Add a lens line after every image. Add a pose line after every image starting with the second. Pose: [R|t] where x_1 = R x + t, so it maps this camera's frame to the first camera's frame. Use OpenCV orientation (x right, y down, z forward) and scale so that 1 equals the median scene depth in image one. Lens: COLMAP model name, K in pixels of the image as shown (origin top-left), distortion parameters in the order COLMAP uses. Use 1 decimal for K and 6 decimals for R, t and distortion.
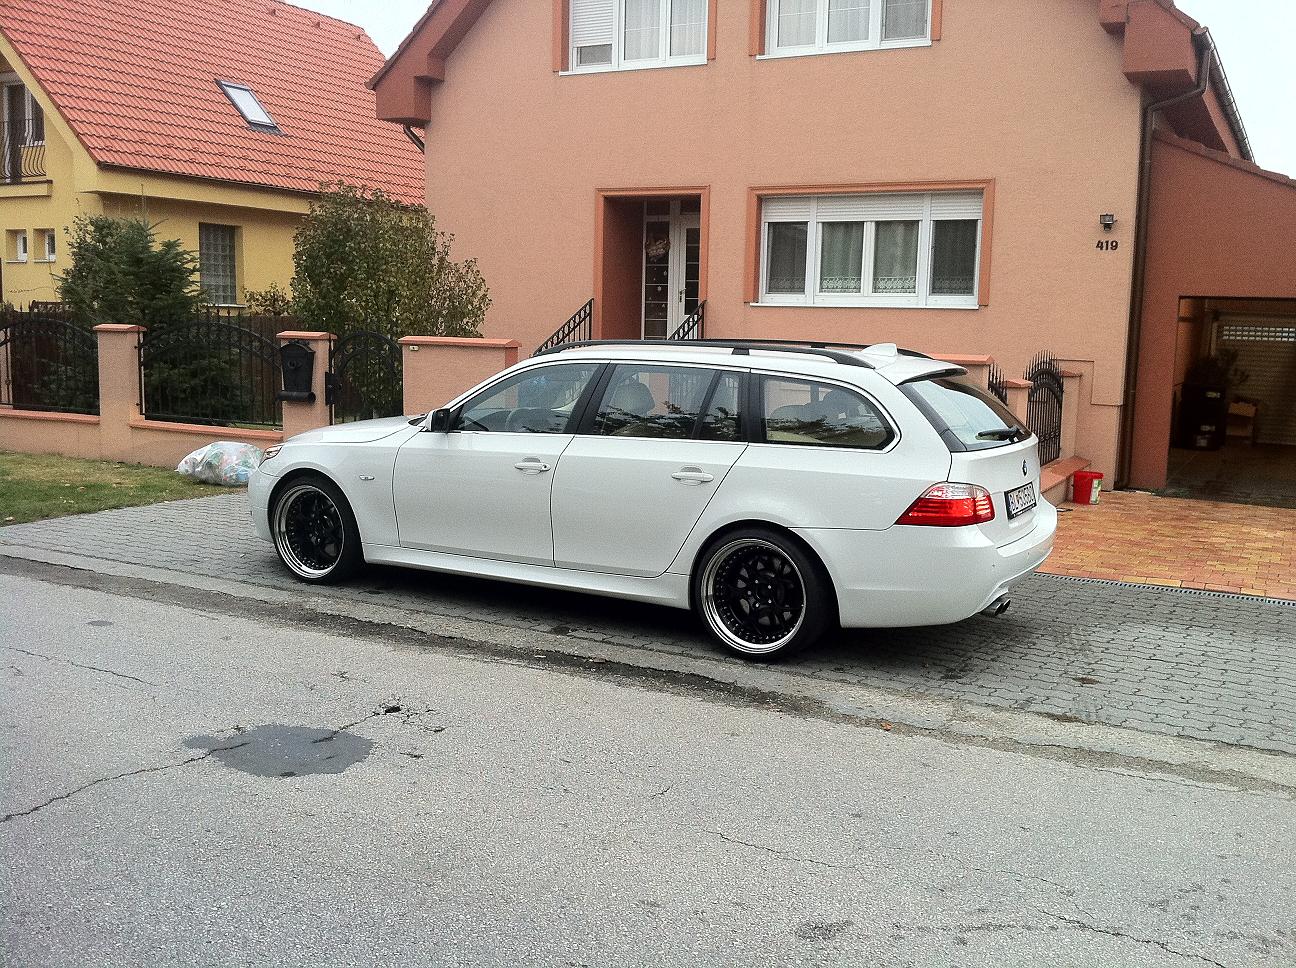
lens RADIAL K [[1246.4, 0, 655.9], [0, 1246.4, 479.8], [0, 0, 1]] dist [0.086603, -0.303168]
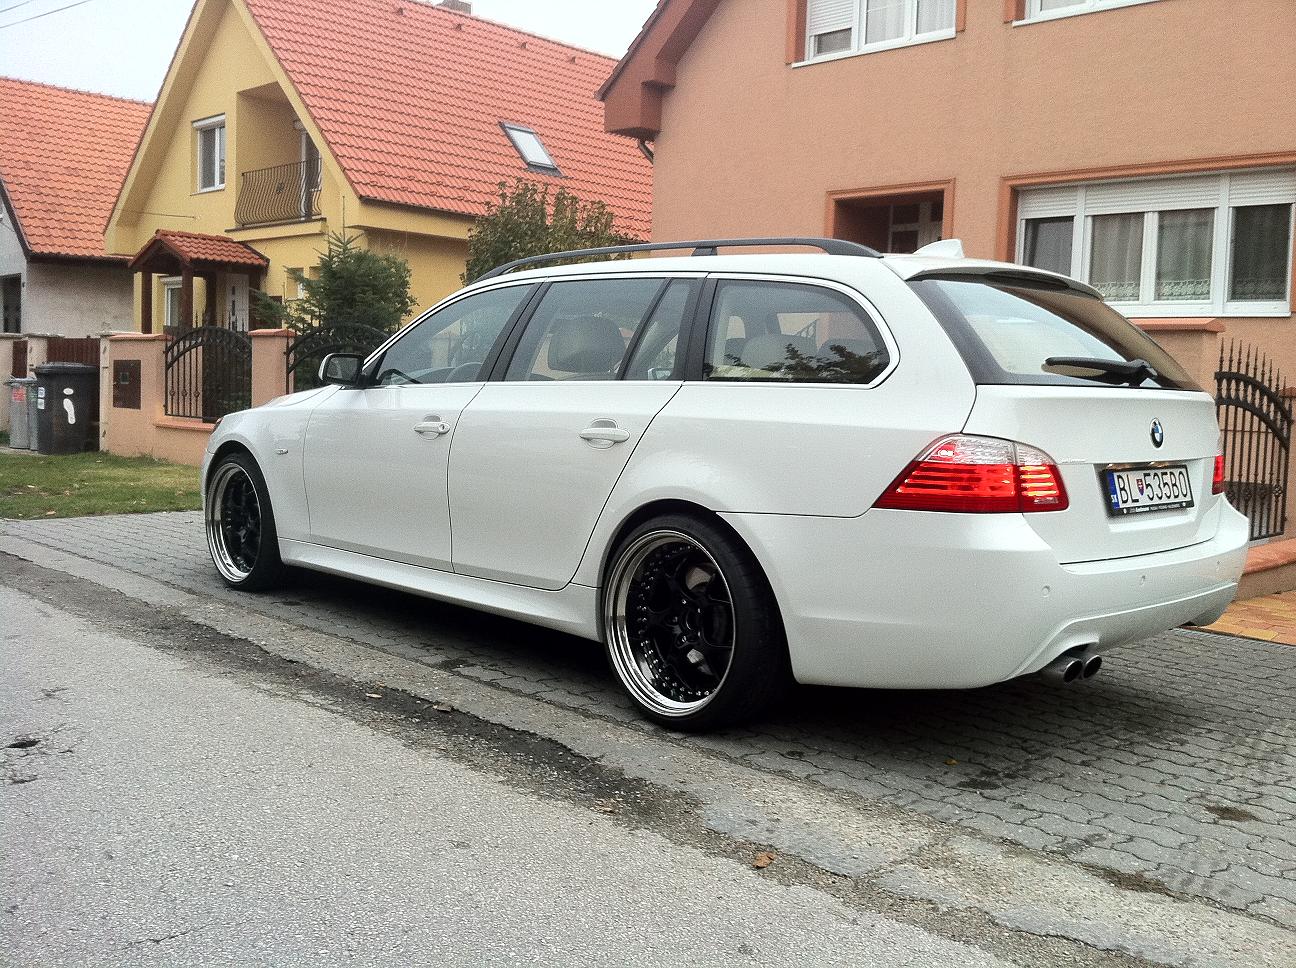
lens RADIAL K [[1246.4, 0, 659.0], [0, 1246.4, 486.5], [0, 0, 1]] dist [0.111624, -0.401390]
pose [[0.959578, 0.032073, -0.279610, 0.108793], [-0.048014, 0.997577, -0.050350, 0.025305], [0.277318, 0.061739, 0.958792, 0.176038]]
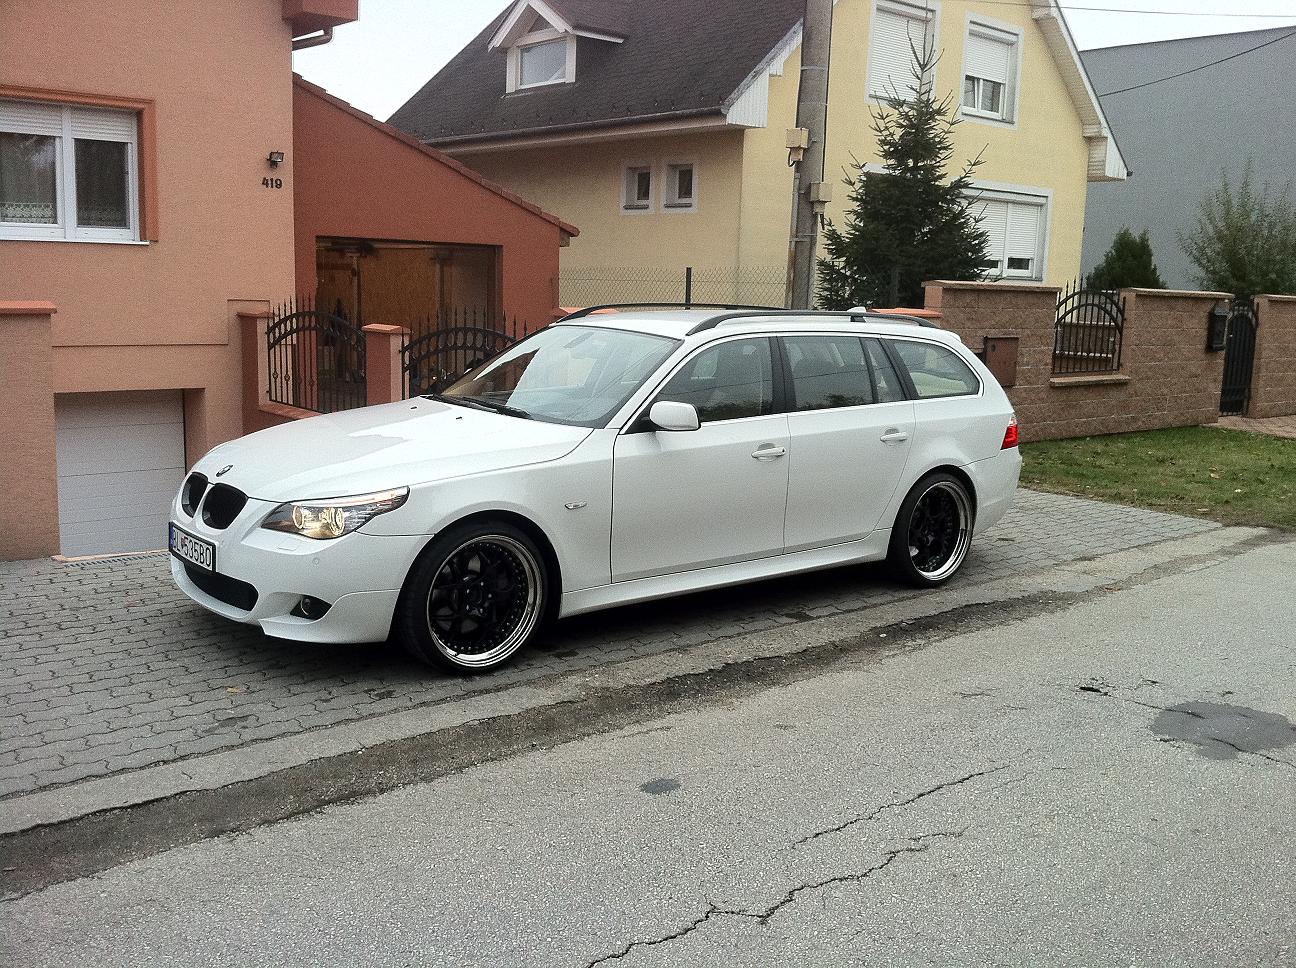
lens RADIAL K [[1246.4, 0, 655.9], [0, 1246.4, 479.8], [0, 0, 1]] dist [0.086603, -0.303168]
pose [[0.359970, -0.159104, 0.919297, -0.478880], [0.094043, 0.986521, 0.133914, -0.059837], [-0.928212, 0.038249, 0.370080, 0.359909]]
